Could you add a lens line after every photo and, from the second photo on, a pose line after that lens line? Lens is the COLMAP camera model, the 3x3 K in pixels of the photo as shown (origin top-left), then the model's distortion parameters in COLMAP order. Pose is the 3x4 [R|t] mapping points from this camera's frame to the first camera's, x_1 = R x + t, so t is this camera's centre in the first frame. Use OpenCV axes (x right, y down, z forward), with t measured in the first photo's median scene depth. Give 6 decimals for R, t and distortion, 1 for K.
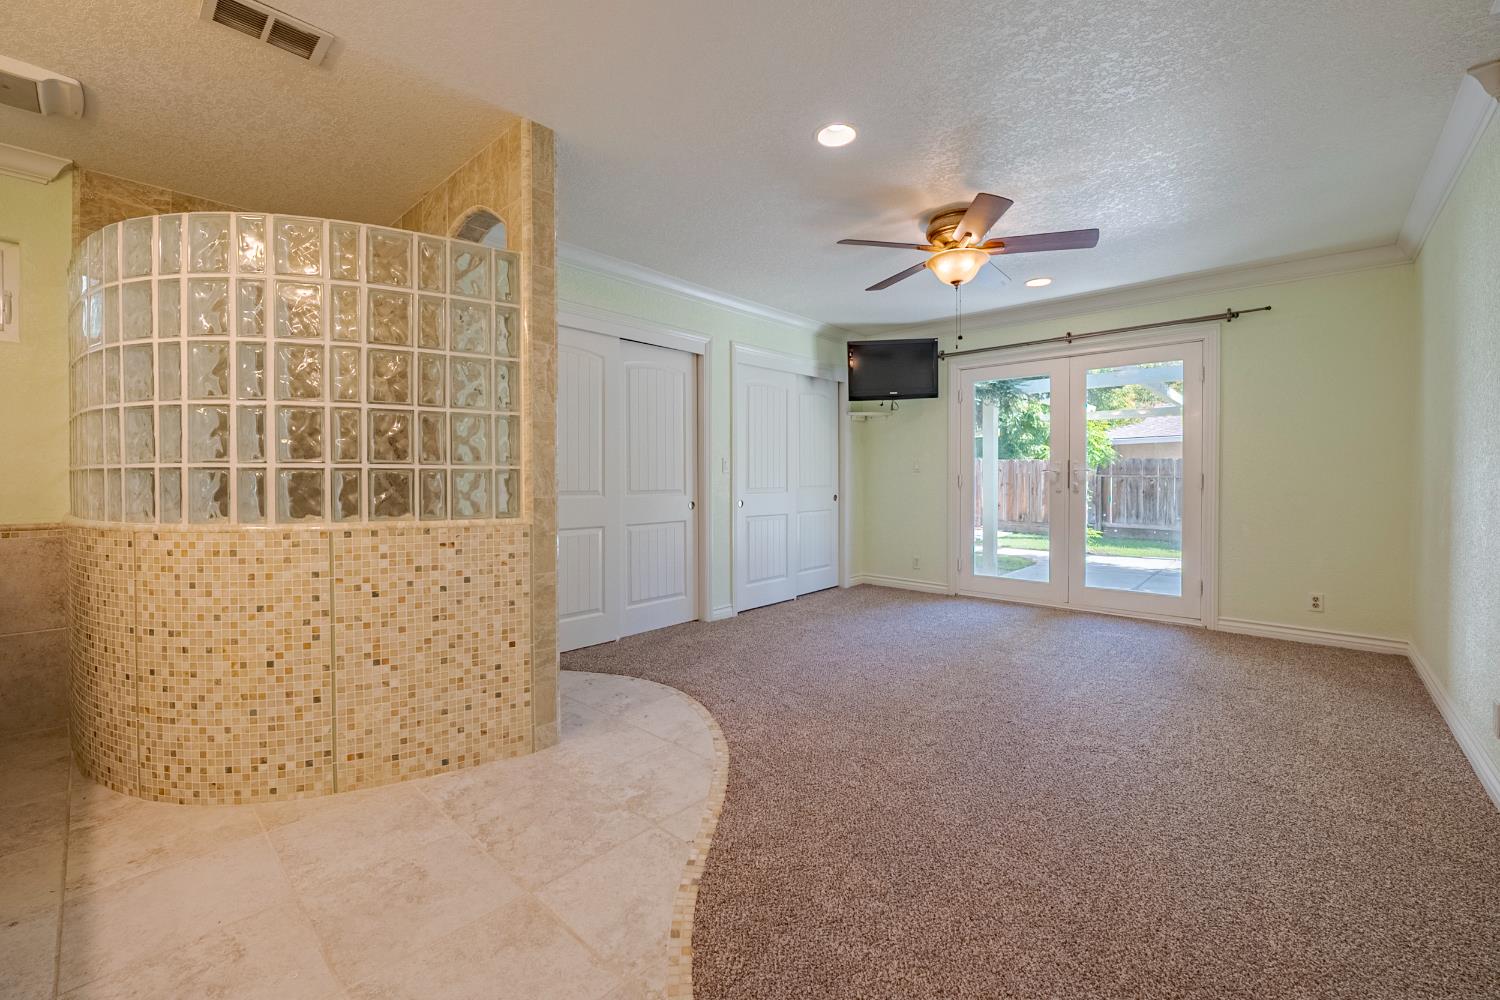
lens RADIAL K [[599.0, 0, 750.8], [0, 599.0, 501.0], [0, 0, 1]] dist [-0.009948, 0.000293]
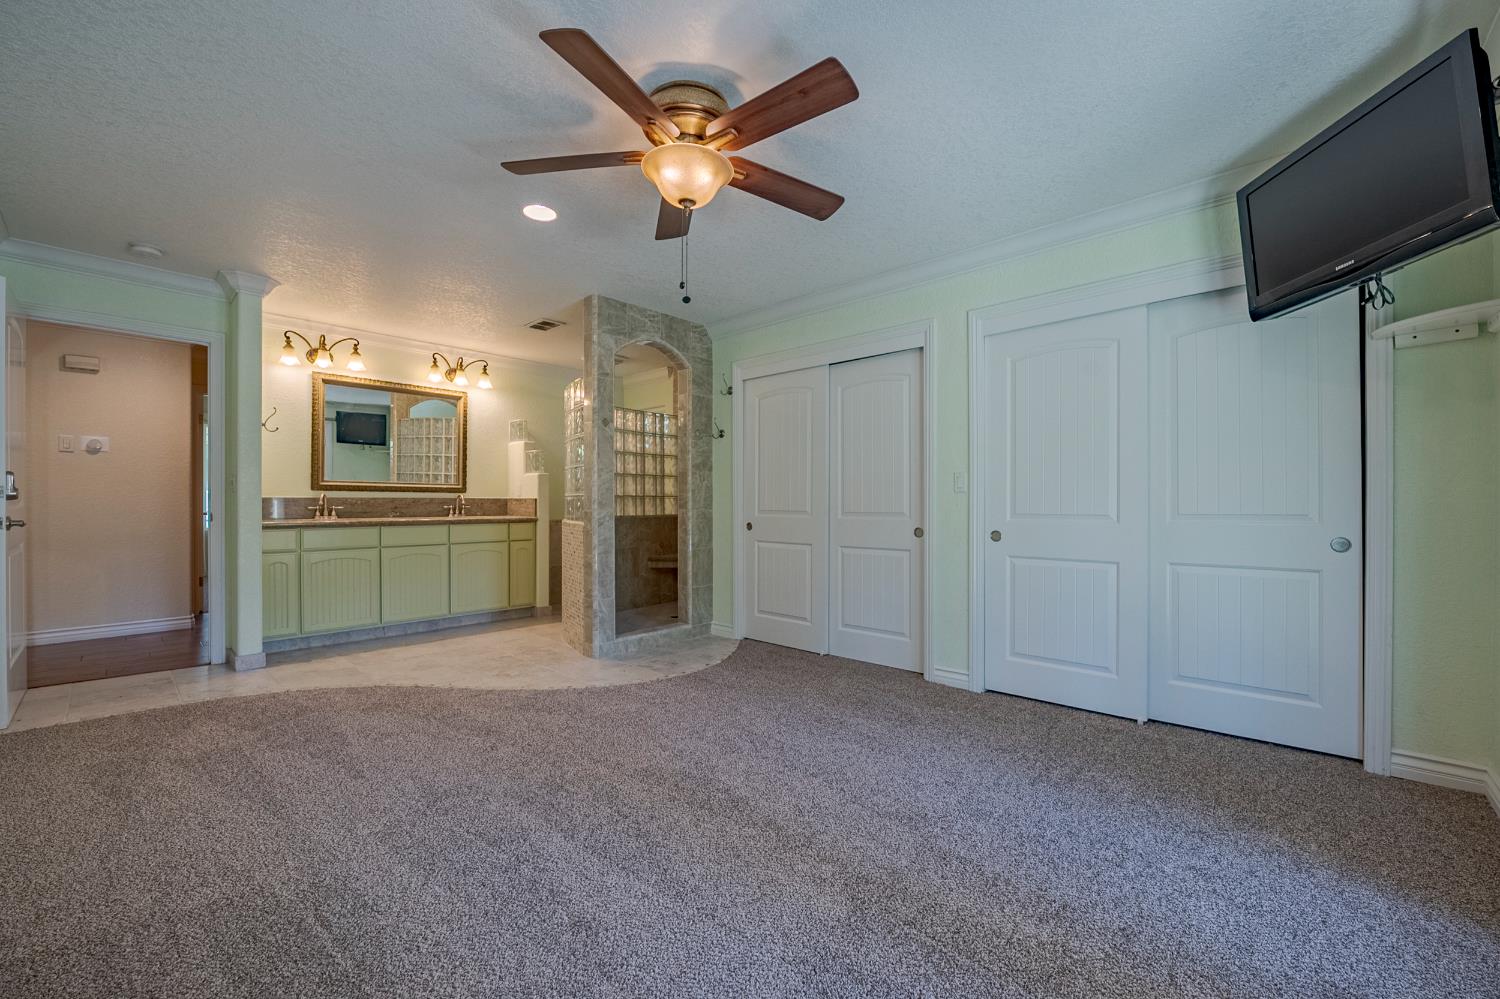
lens RADIAL K [[599.0, 0, 750.8], [0, 599.0, 500.5], [0, 0, 1]] dist [-0.009948, 0.000293]
pose [[-0.000527, -0.002394, -0.999997, 0.834335], [-0.037324, 0.999300, -0.002372, -0.029546], [0.999303, 0.037322, -0.000616, 0.879378]]
